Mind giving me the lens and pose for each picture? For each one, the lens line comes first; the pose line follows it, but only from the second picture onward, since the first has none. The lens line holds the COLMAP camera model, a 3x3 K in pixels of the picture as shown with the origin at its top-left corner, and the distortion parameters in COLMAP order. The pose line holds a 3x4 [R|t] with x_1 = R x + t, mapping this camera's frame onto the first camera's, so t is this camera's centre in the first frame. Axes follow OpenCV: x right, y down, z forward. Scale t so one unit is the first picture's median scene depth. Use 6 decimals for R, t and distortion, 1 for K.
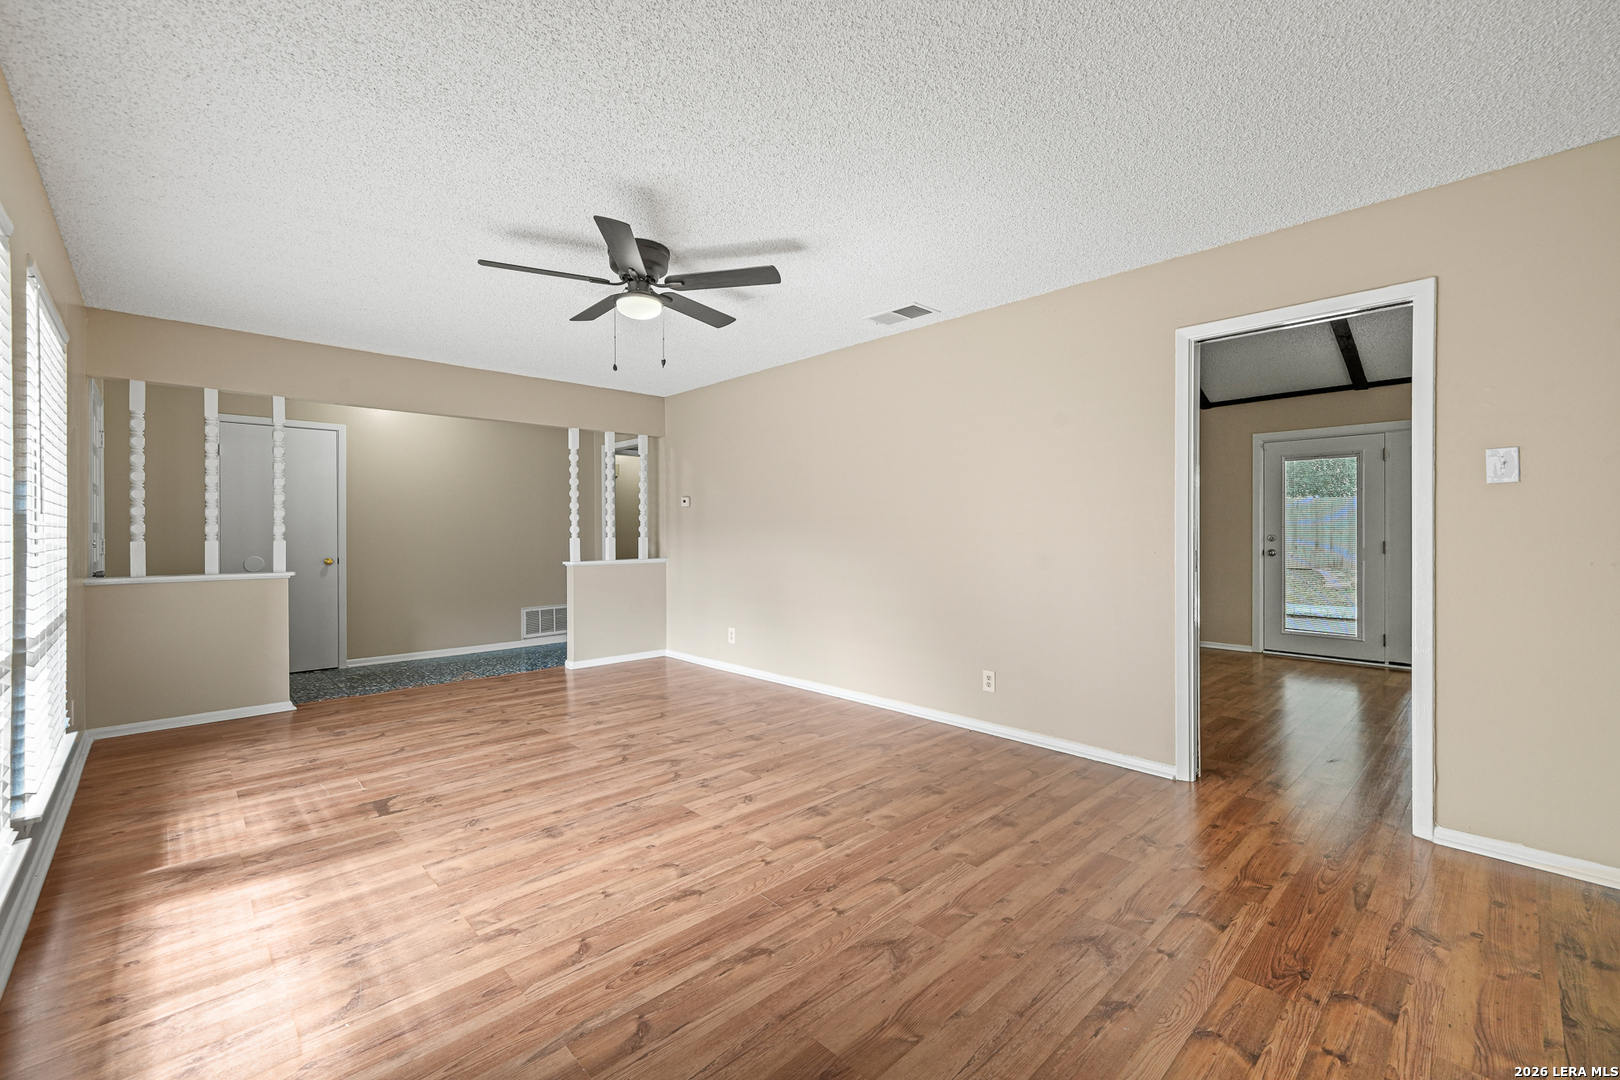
lens RADIAL K [[677.2, 0, 810.2], [0, 677.2, 533.0], [0, 0, 1]] dist [0.001729, 0.000047]
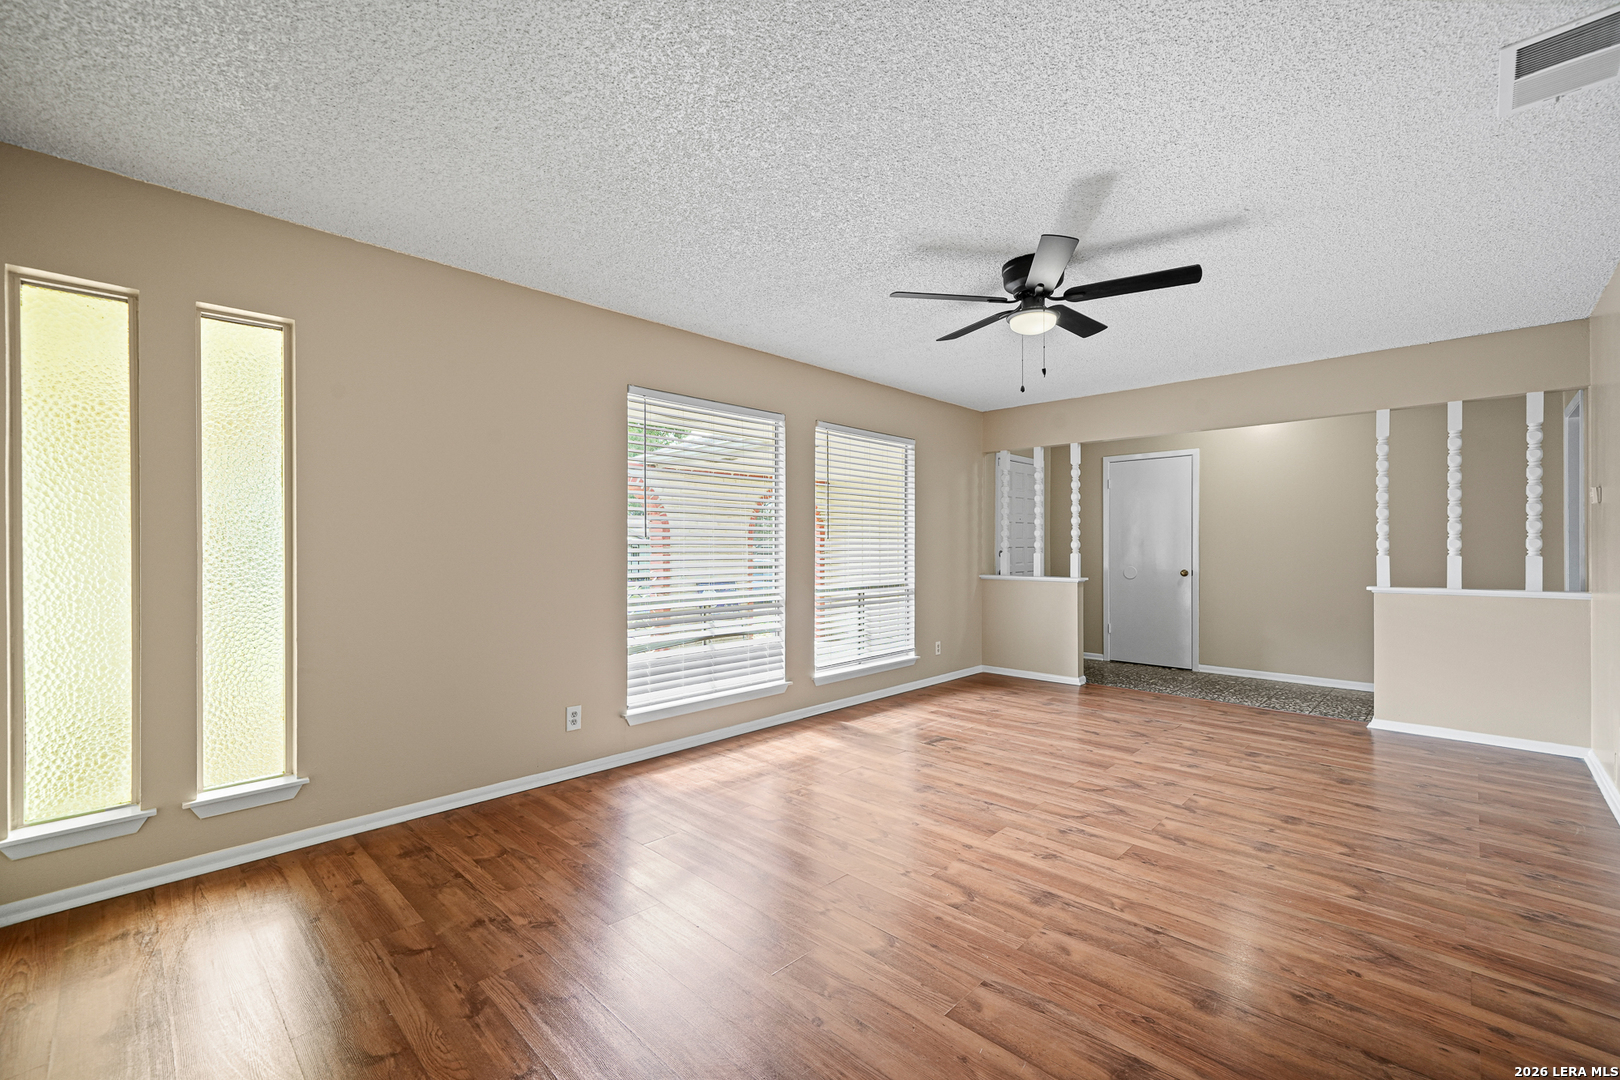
lens RADIAL K [[679.6, 0, 804.4], [0, 679.6, 547.1], [0, 0, 1]] dist [0.002797, 0.000693]
pose [[0.032967, 0.002344, -0.999454, 0.765409], [-0.001570, 0.999996, 0.002293, -0.005299], [0.999455, 0.001494, 0.032971, 0.655960]]
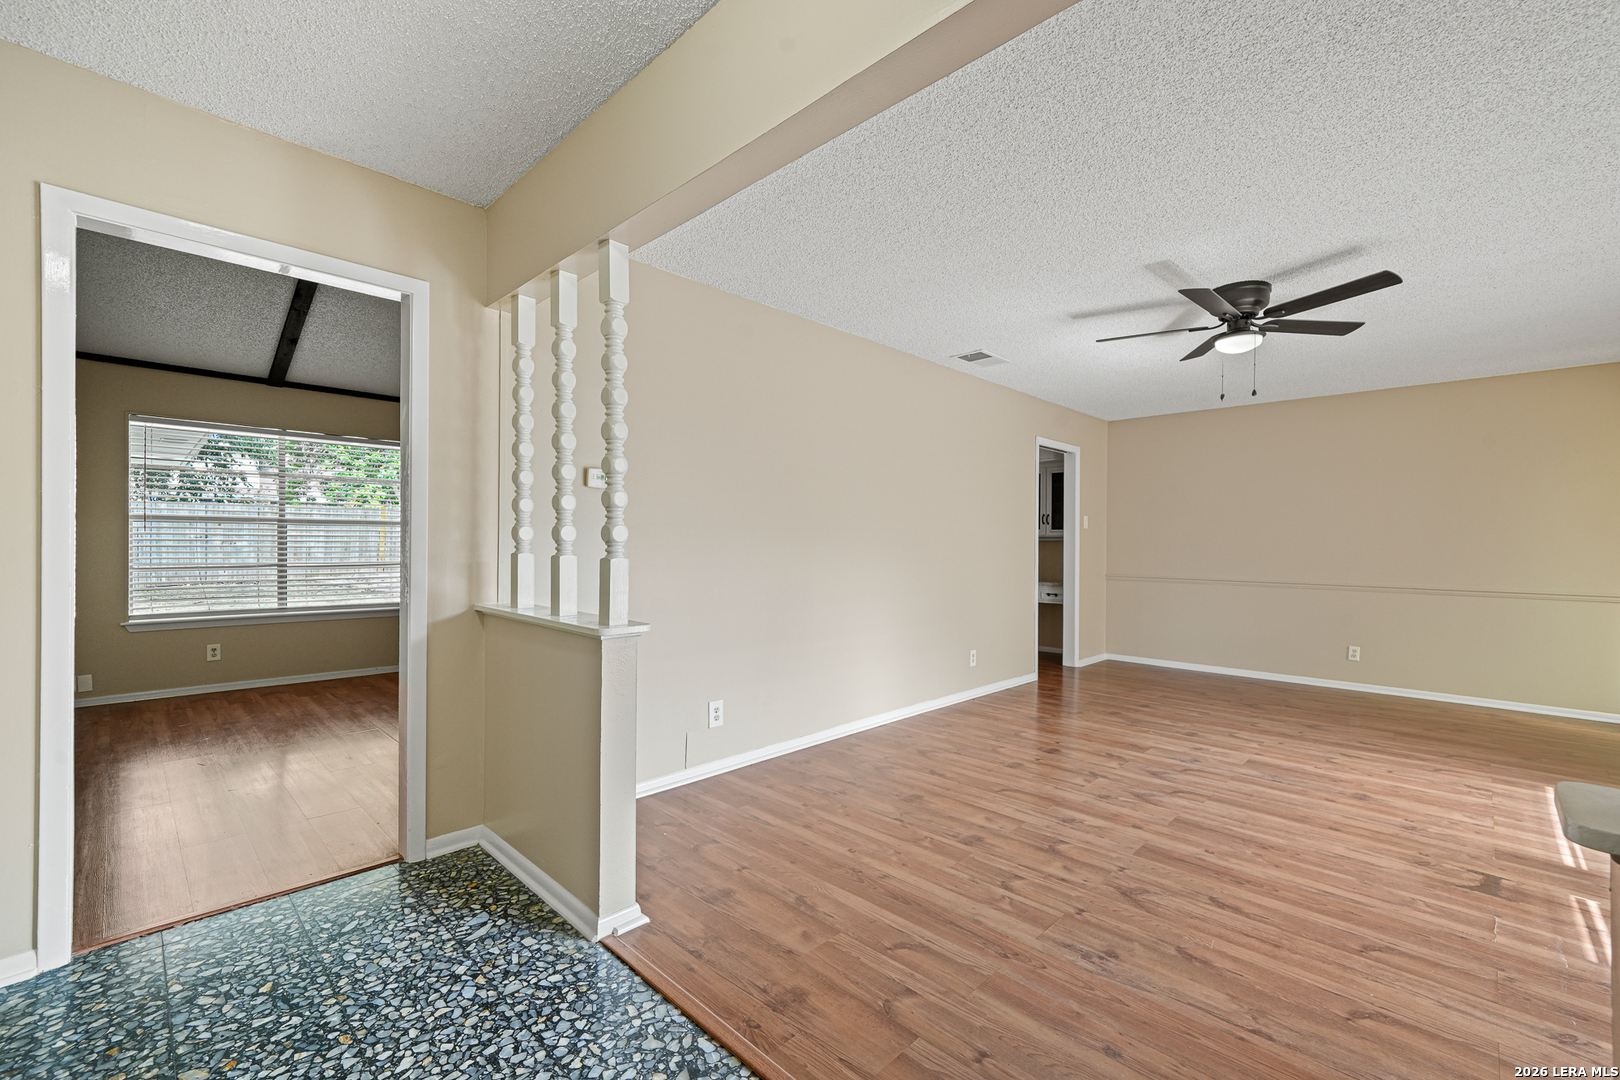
lens RADIAL K [[682.4, 0, 809.7], [0, 682.4, 545.1], [0, 0, 1]] dist [0.004184, 0.001071]
pose [[-0.031656, 0.000430, 0.999499, -1.392444], [-0.007136, 0.999974, -0.000656, 0.002047], [-0.999473, -0.007154, -0.031652, 1.795643]]
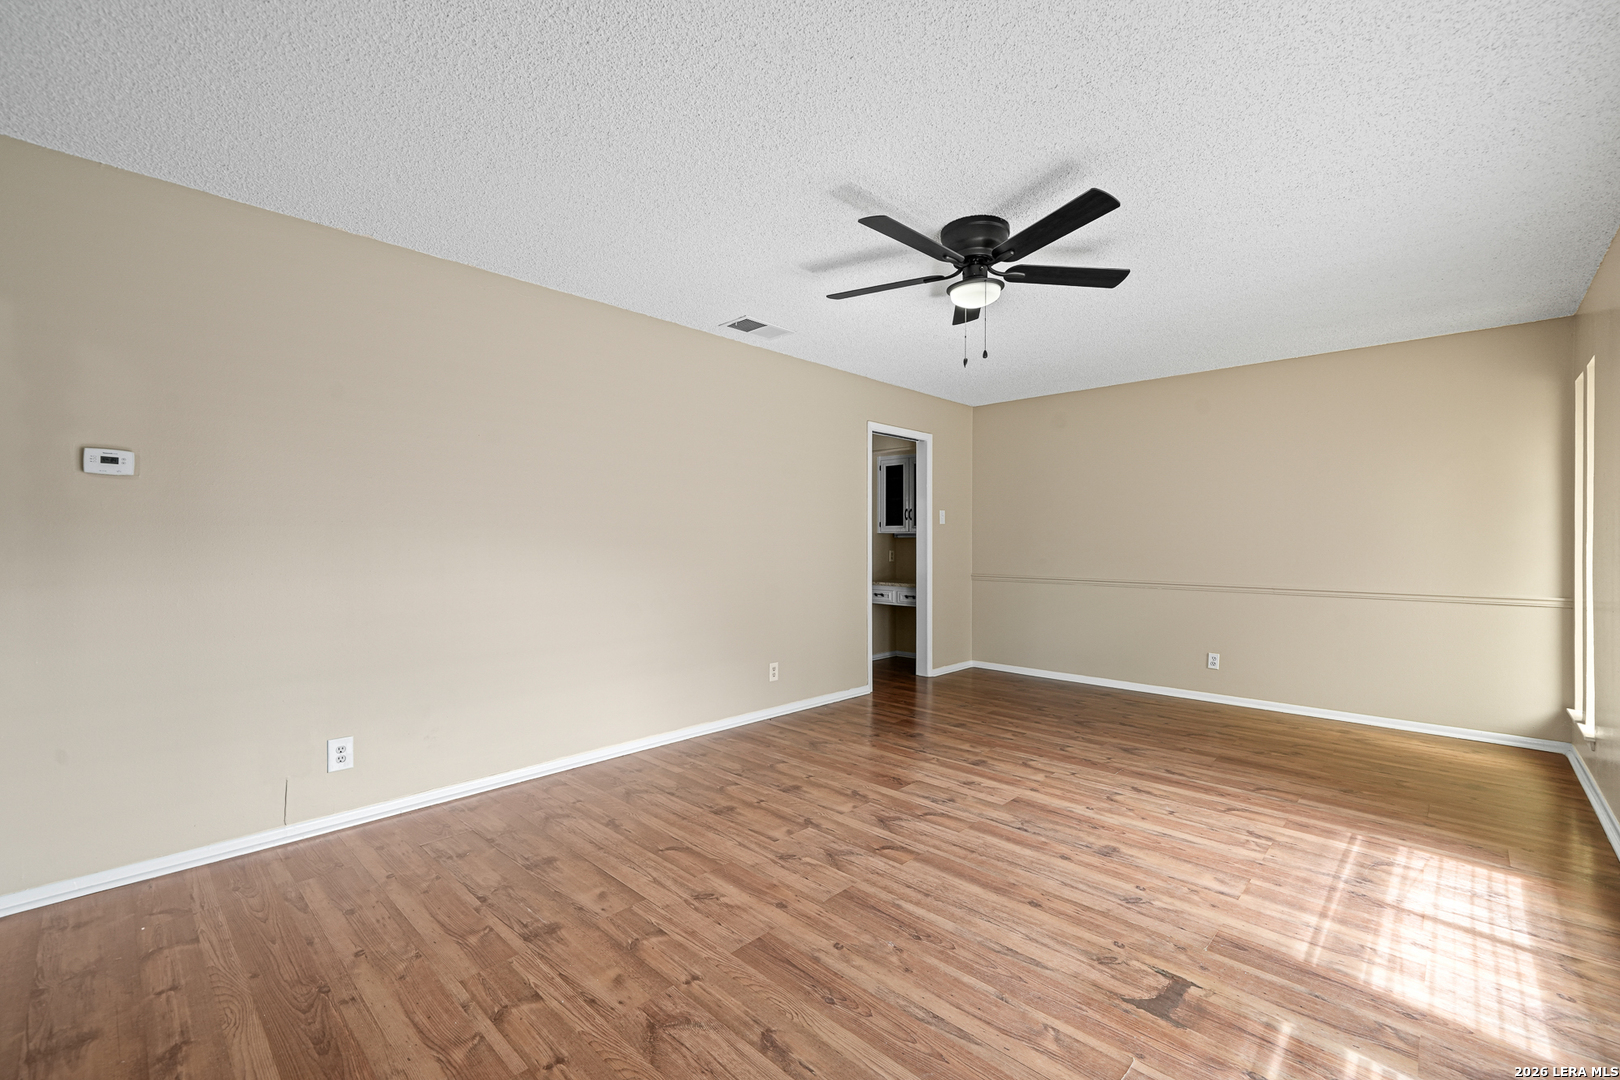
lens RADIAL K [[679.6, 0, 804.4], [0, 679.6, 547.1], [0, 0, 1]] dist [0.002797, 0.000693]
pose [[-0.042222, -0.004591, 0.999098, -1.191215], [-0.000032, 0.999989, 0.004593, -0.001076], [-0.999108, 0.000162, -0.042222, 1.314088]]
